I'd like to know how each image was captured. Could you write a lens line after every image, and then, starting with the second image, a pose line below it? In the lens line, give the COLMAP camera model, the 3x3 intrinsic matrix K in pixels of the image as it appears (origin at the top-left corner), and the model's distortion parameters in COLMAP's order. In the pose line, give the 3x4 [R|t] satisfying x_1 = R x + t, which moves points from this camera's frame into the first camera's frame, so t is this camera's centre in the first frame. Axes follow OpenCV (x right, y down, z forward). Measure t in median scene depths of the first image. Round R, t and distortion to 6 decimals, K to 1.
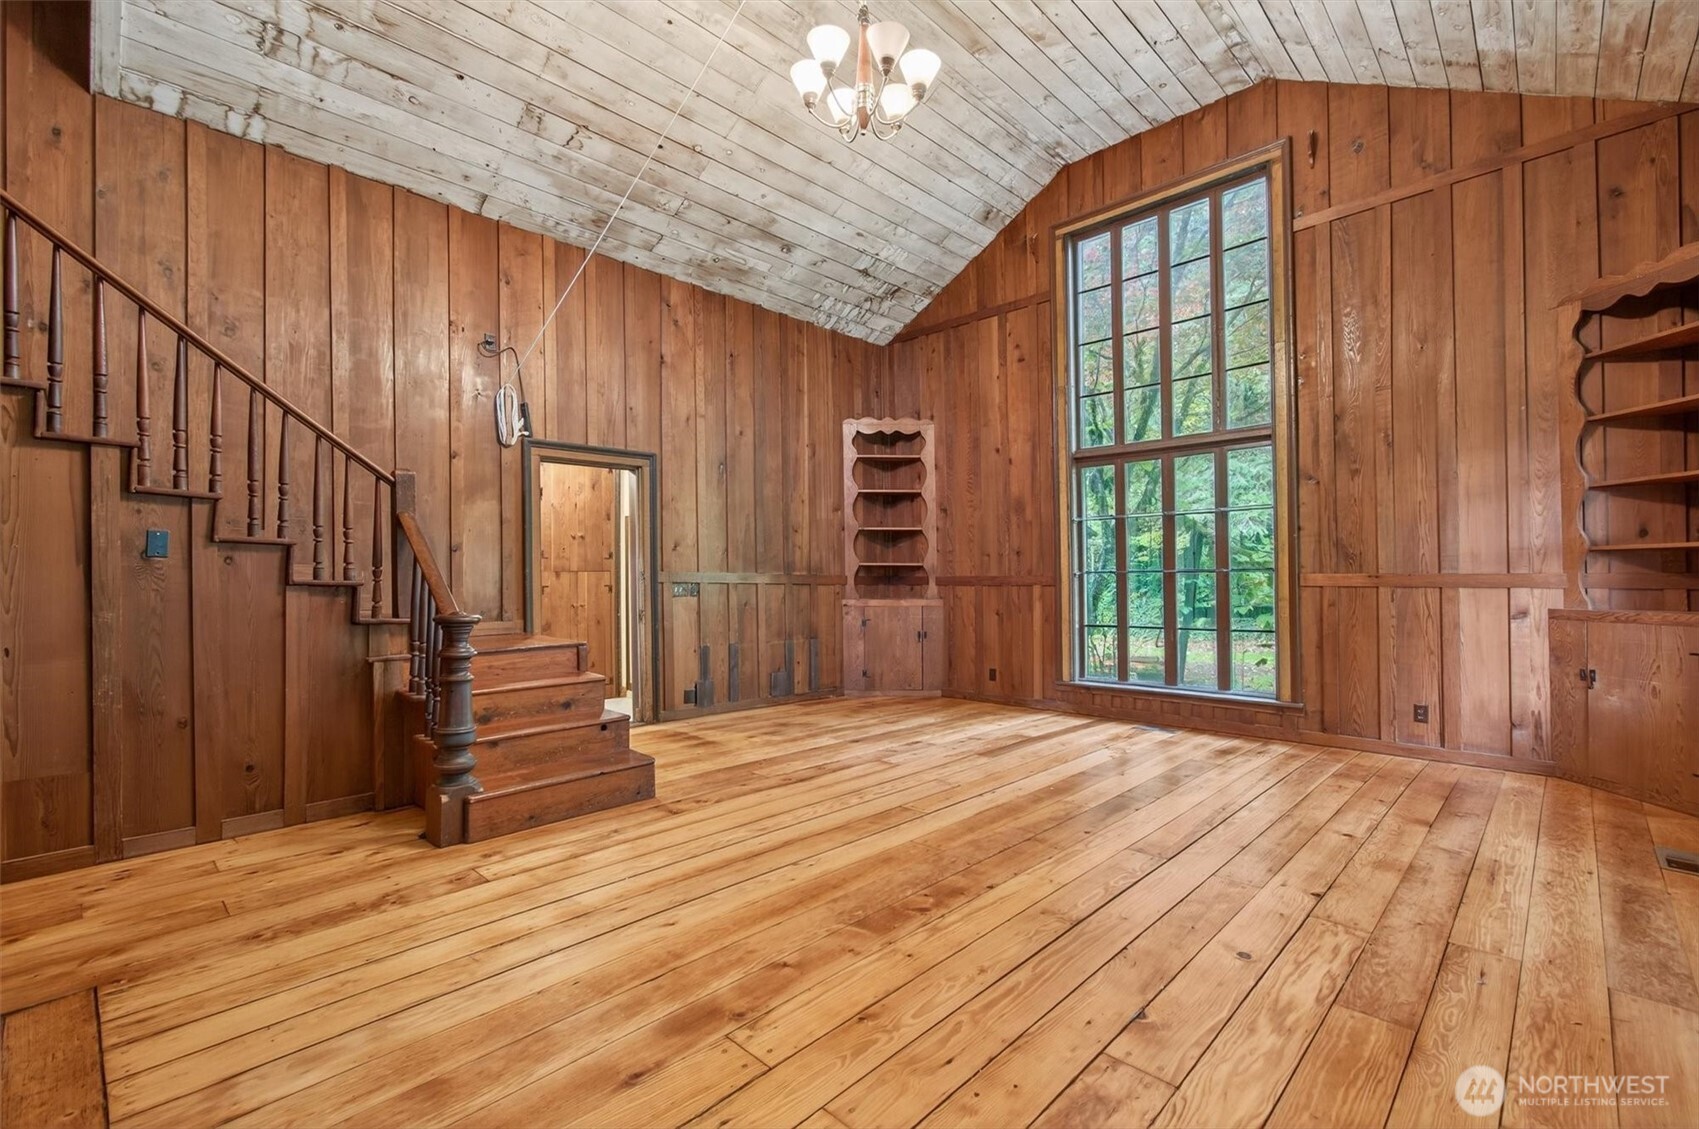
lens RADIAL K [[743.4, 0, 845.7], [0, 743.4, 572.4], [0, 0, 1]] dist [-0.001547, -0.000111]
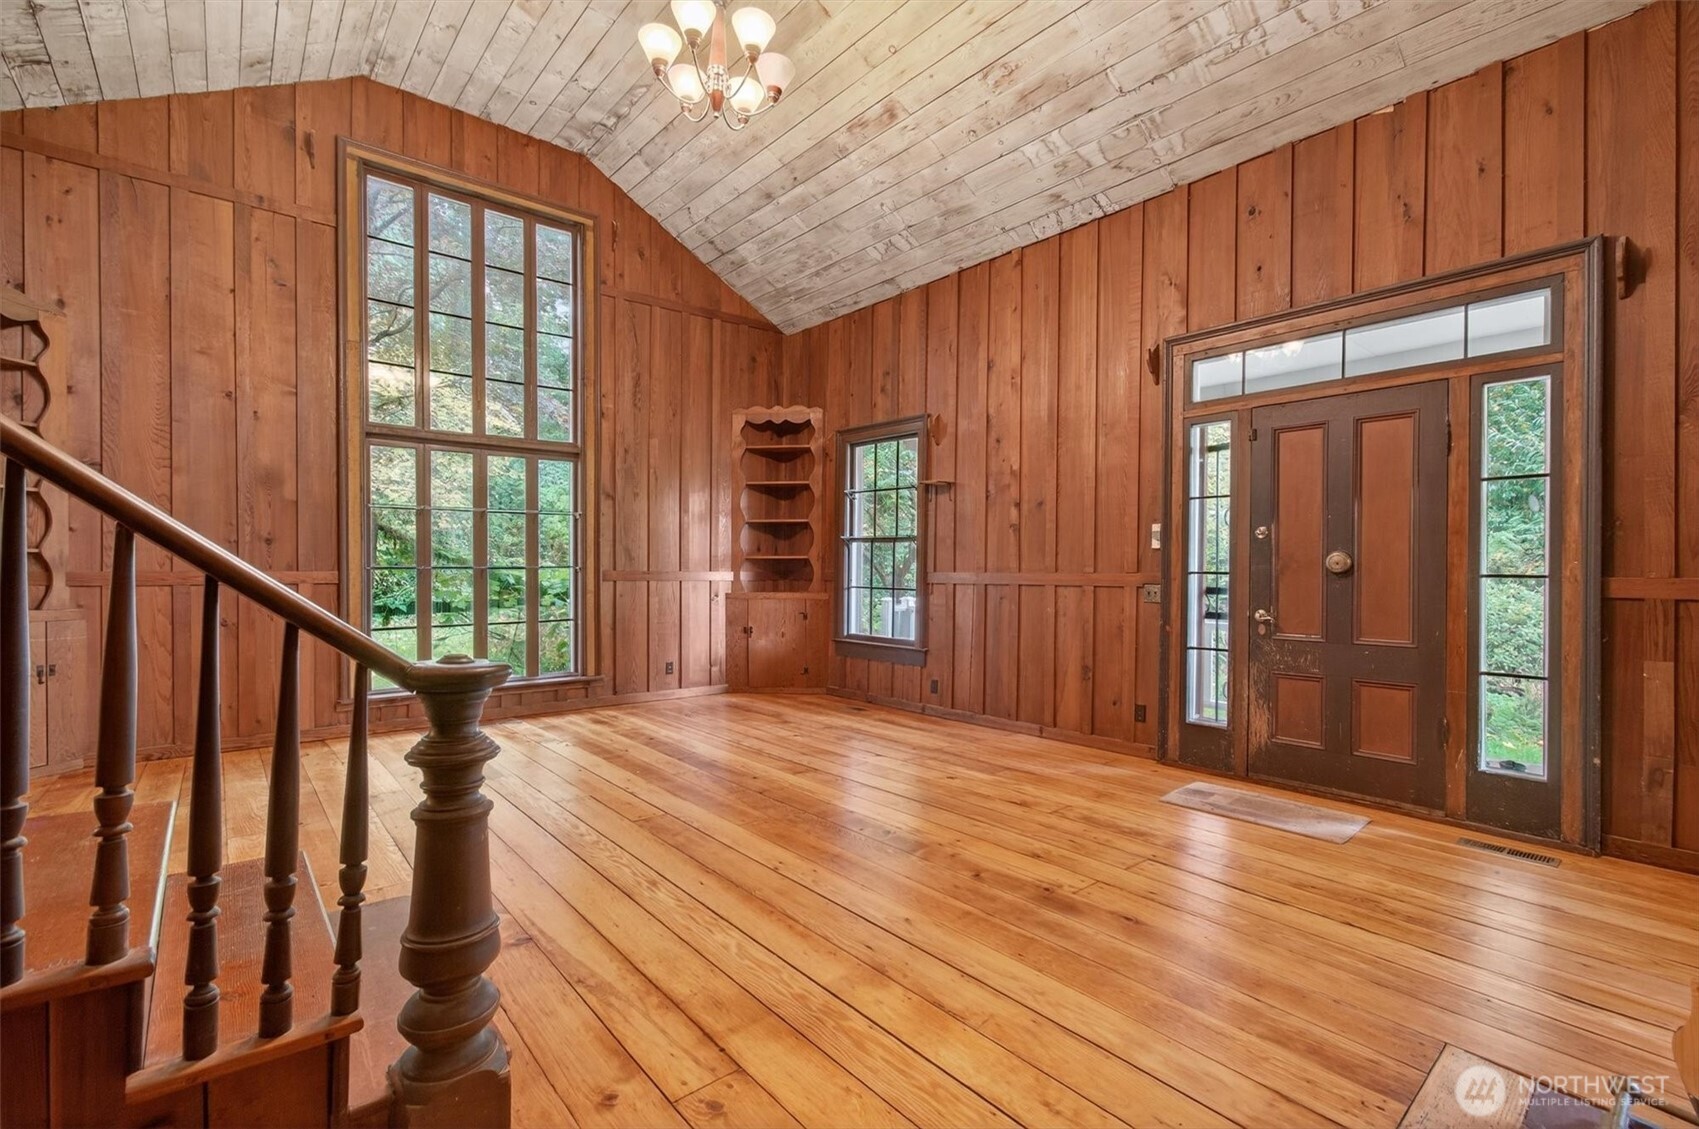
lens RADIAL K [[755.2, 0, 847.5], [0, 755.2, 567.8], [0, 0, 1]] dist [0.000063, 0.000691]
pose [[0.096761, 0.009652, 0.995261, -0.797860], [-0.008175, 0.999927, -0.008903, 0.004750], [-0.995274, -0.007275, 0.096832, 0.621215]]
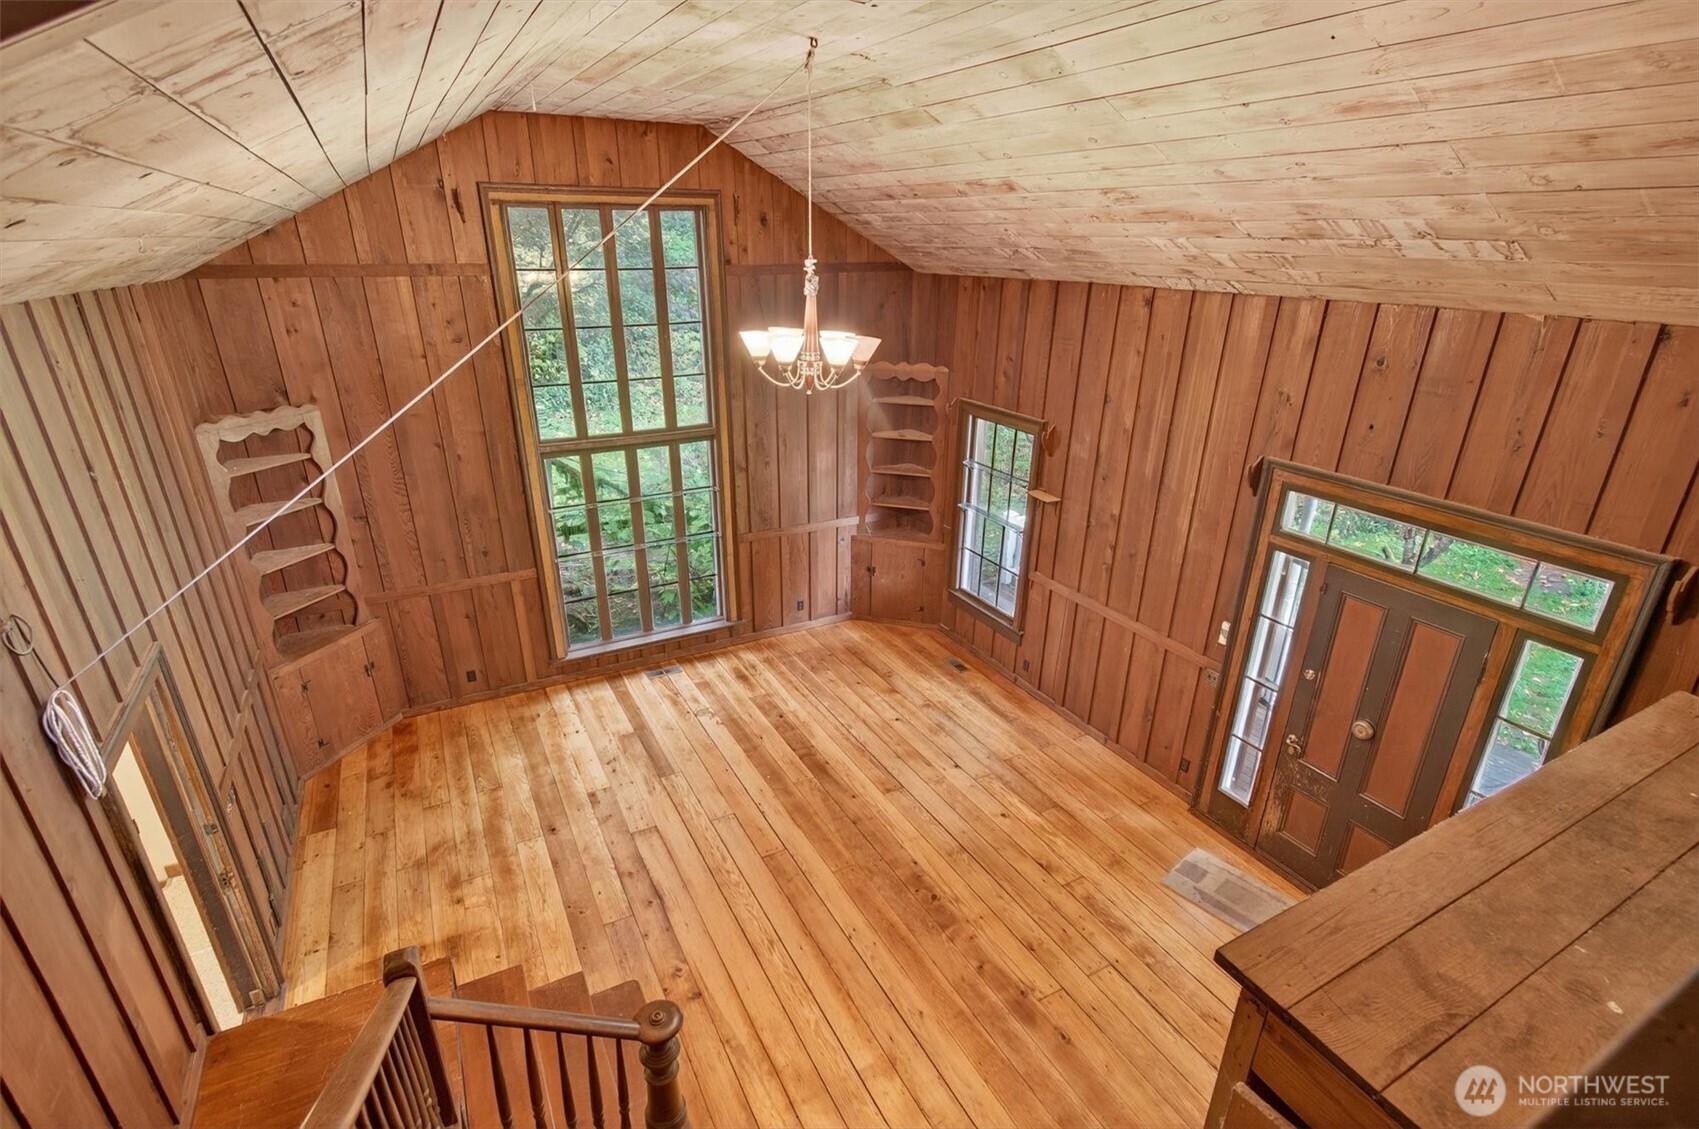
lens RADIAL K [[817.5, 0, 846.2], [0, 817.5, 575.4], [0, 0, 1]] dist [-0.002574, 0.000714]
pose [[0.299214, -0.353778, 0.886179, -0.960027], [-0.013594, 0.927052, 0.374685, -0.676974], [-0.954089, -0.124157, 0.272577, 0.497838]]
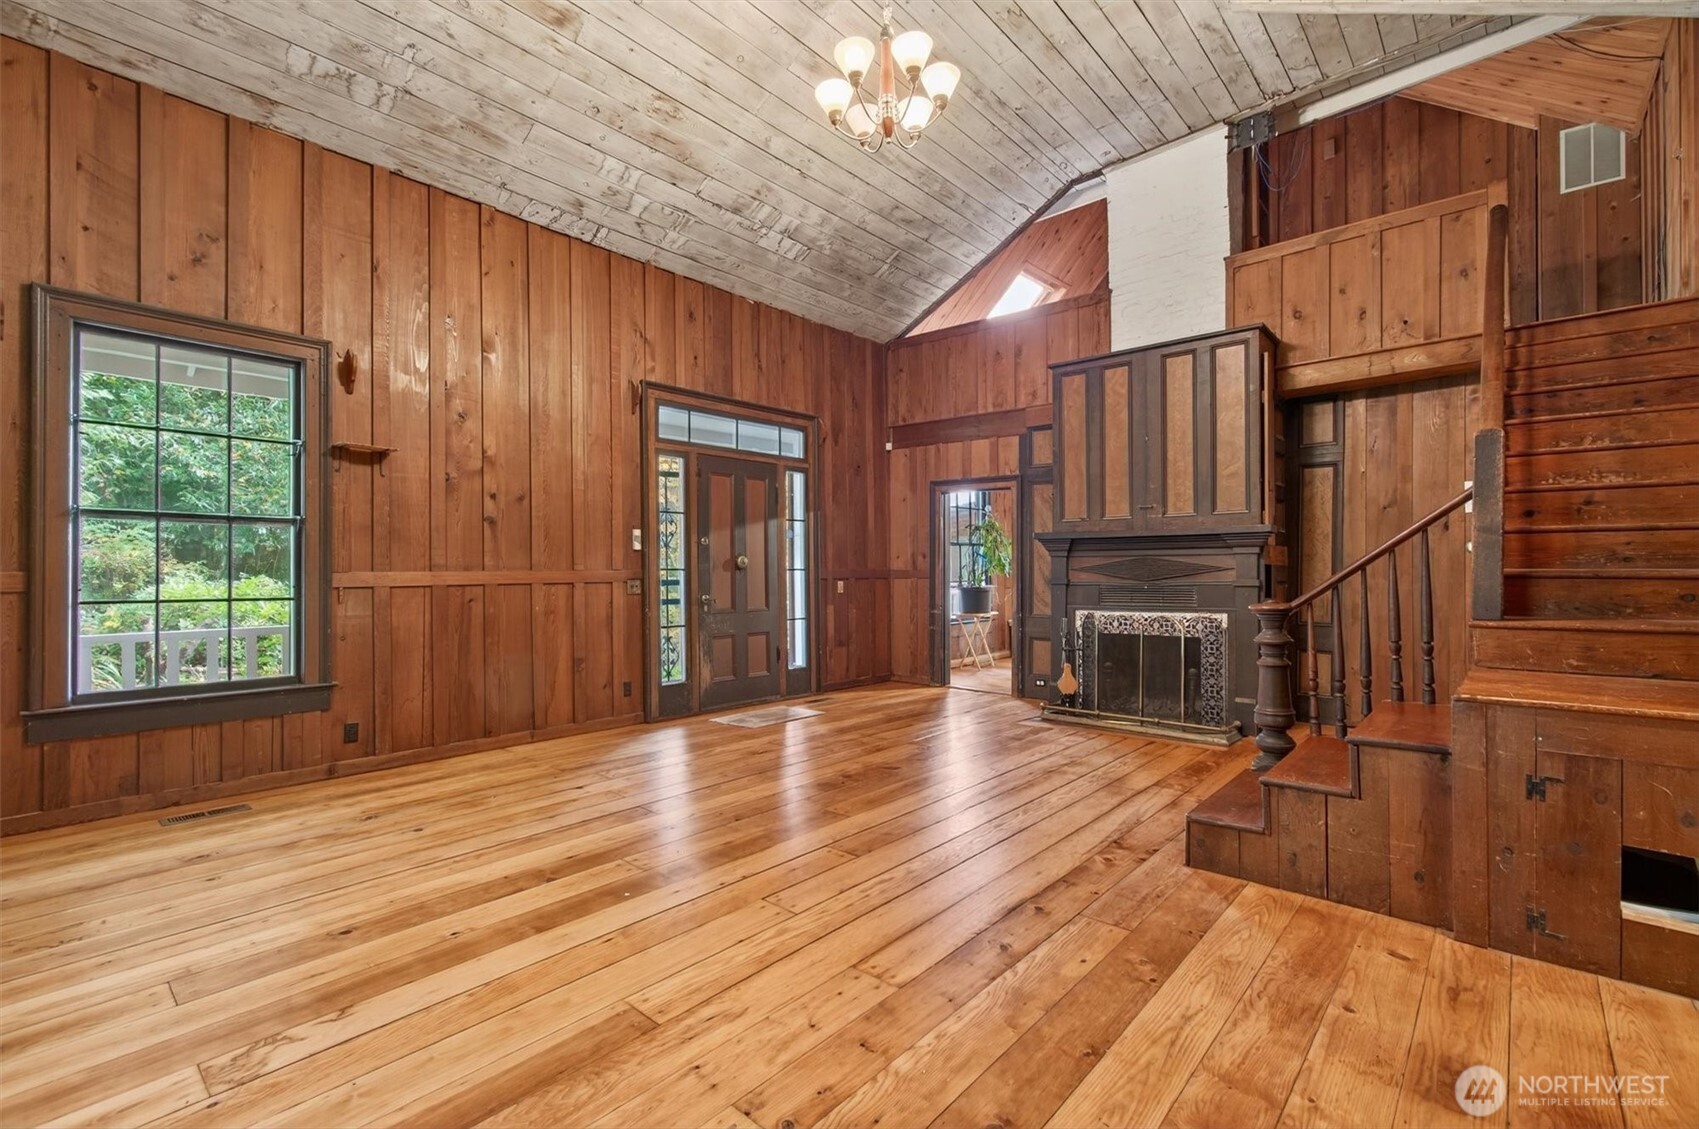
lens RADIAL K [[755.2, 0, 847.5], [0, 755.2, 567.8], [0, 0, 1]] dist [0.000063, 0.000691]
pose [[-0.998949, 0.009097, -0.044933, 0.112735], [0.009325, 0.999945, -0.004882, 0.005537], [0.044886, -0.005296, -0.998978, 1.740304]]
